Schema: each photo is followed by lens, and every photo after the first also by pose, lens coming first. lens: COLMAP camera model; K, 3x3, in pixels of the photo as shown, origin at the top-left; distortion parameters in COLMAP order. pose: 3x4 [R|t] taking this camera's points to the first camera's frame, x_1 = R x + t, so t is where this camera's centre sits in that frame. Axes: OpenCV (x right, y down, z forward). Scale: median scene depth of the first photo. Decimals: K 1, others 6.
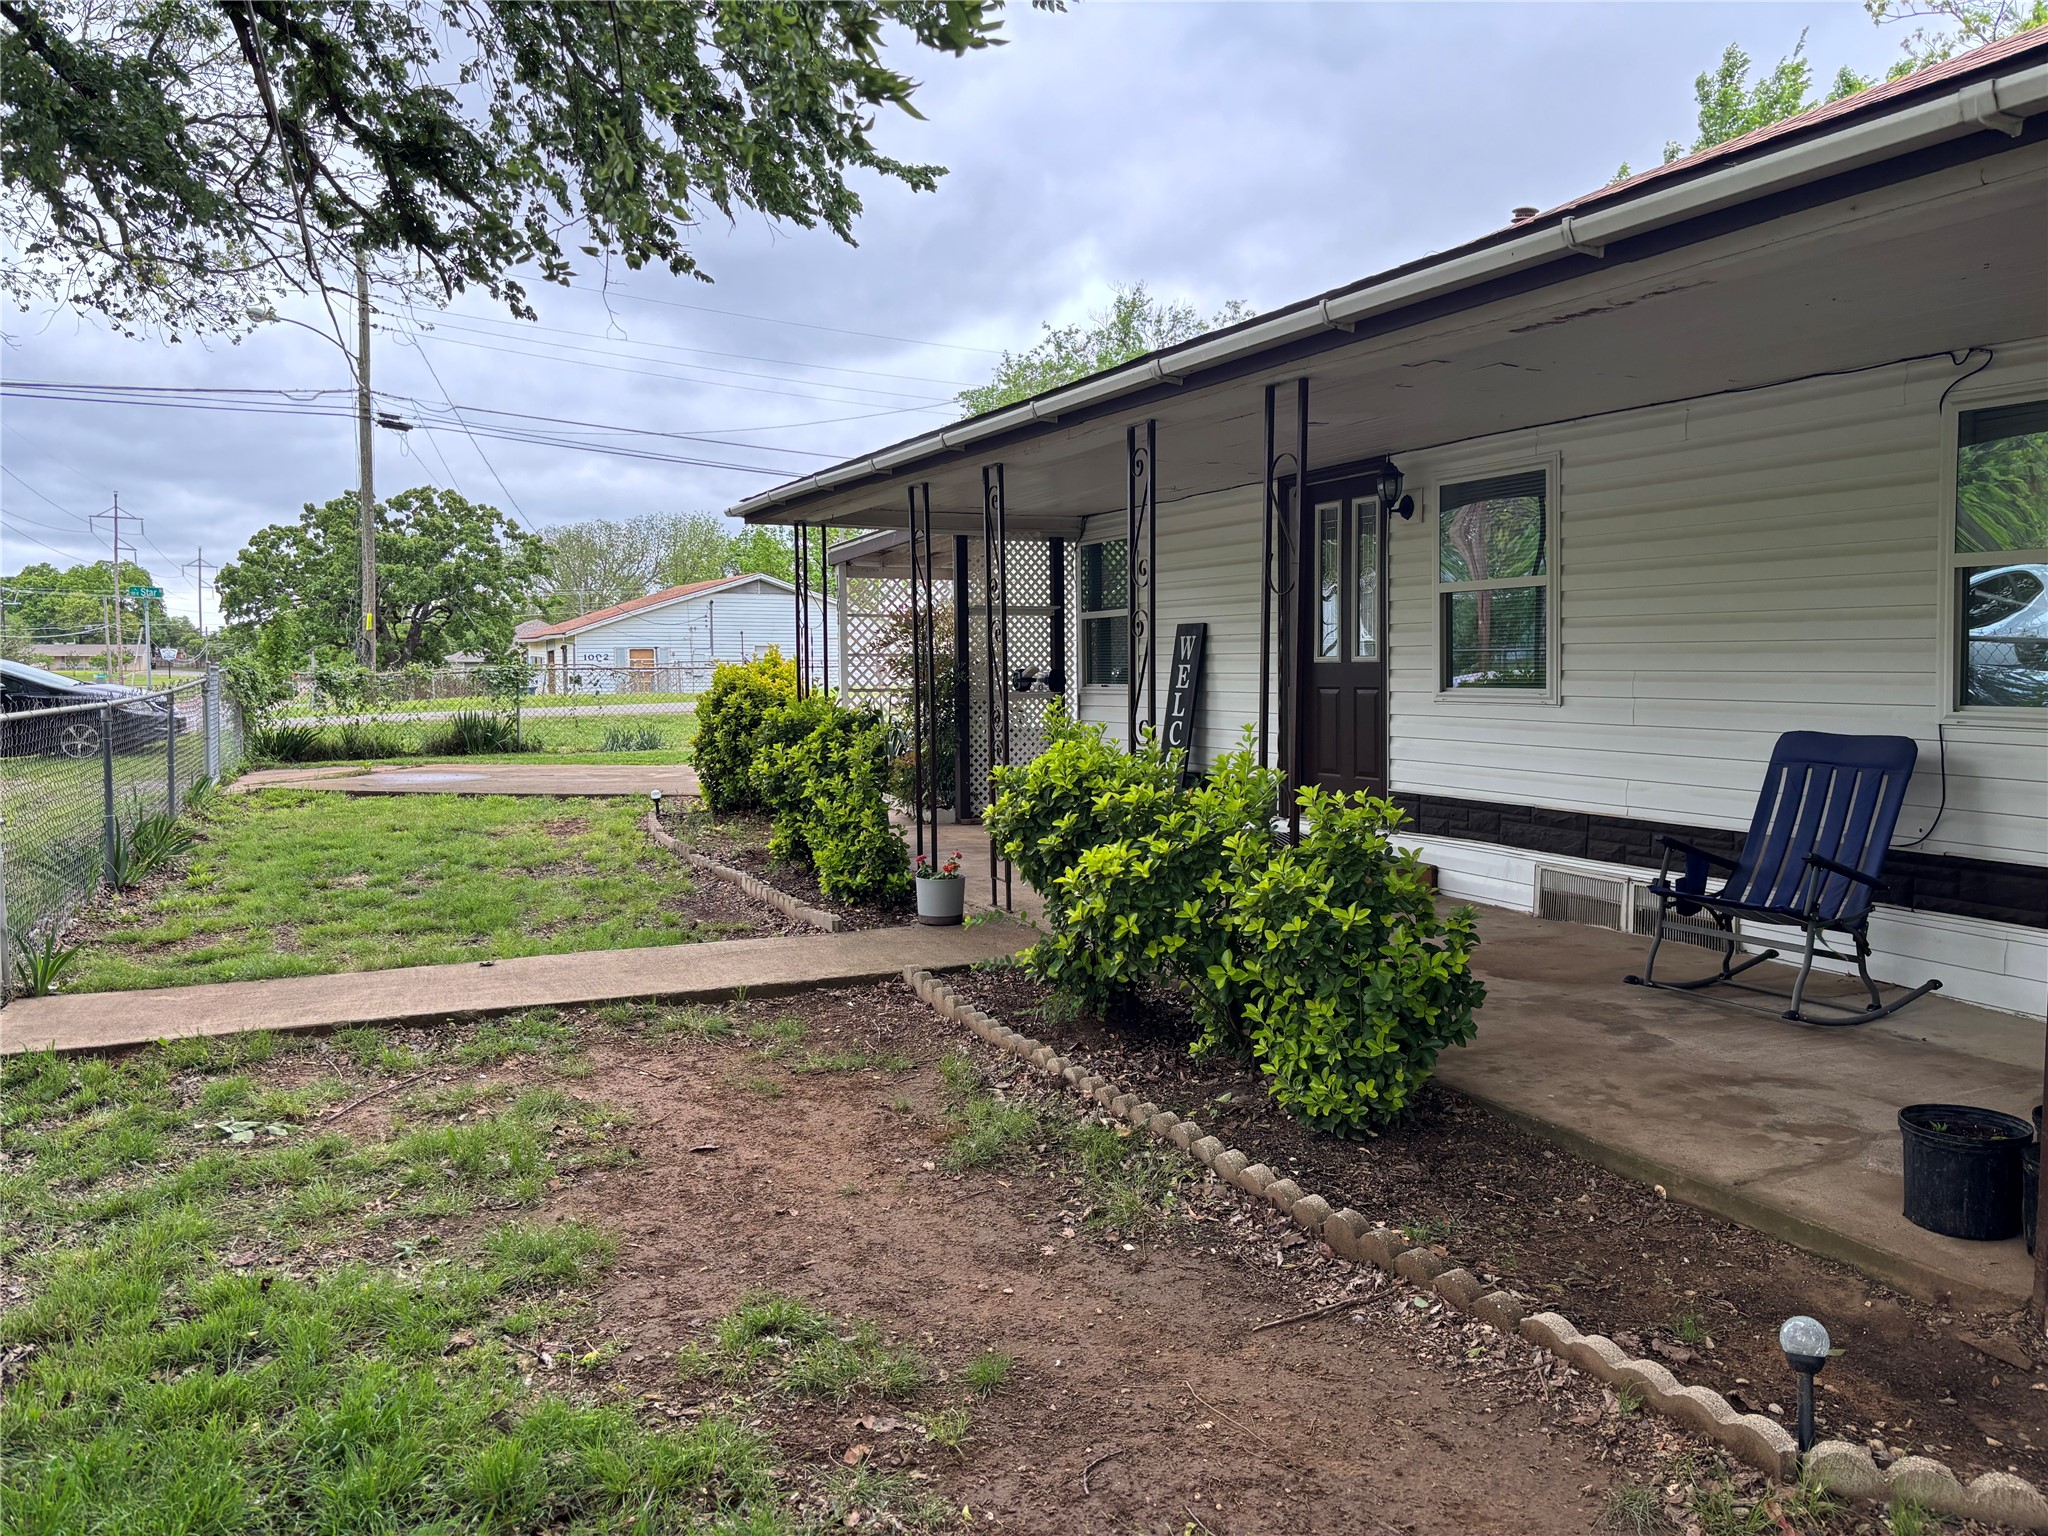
lens RADIAL K [[1530.8, 0, 1024.0], [0, 1530.8, 768.0], [0, 0, 1]] dist [0.031449, -0.001038]
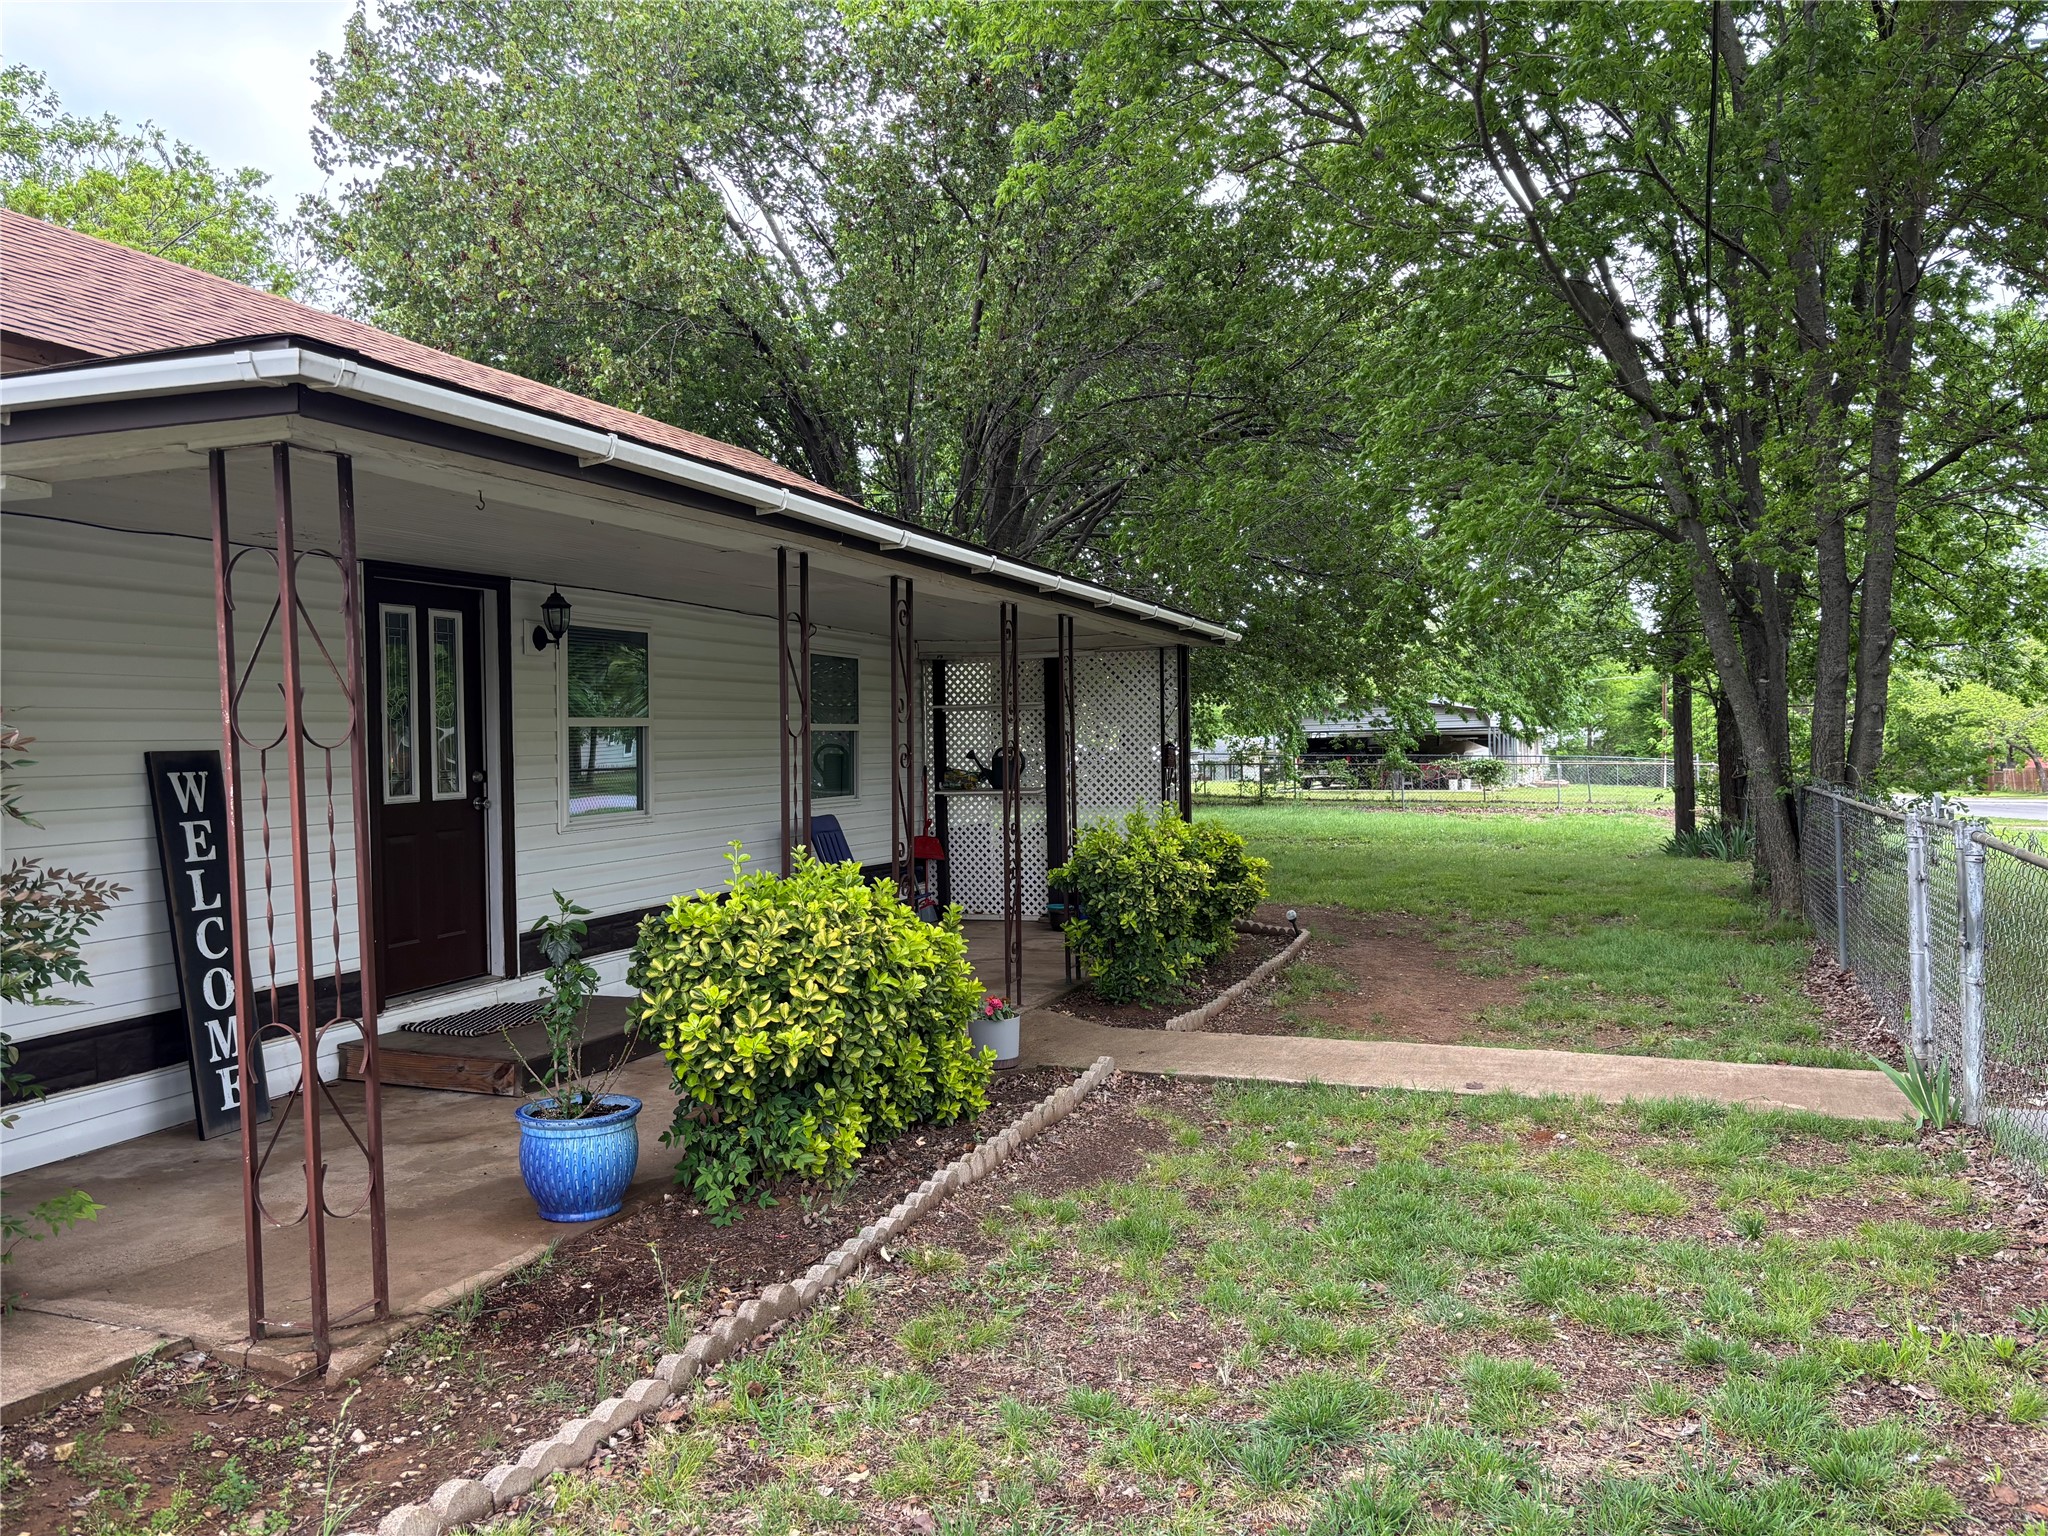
lens RADIAL K [[1530.8, 0, 1024.0], [0, 1530.8, 768.0], [0, 0, 1]] dist [0.031449, -0.001038]
pose [[-0.727035, 0.023742, 0.686190, -0.687780], [0.090819, 0.993946, 0.061835, -0.124768], [-0.680567, 0.107275, -0.724790, 1.584668]]
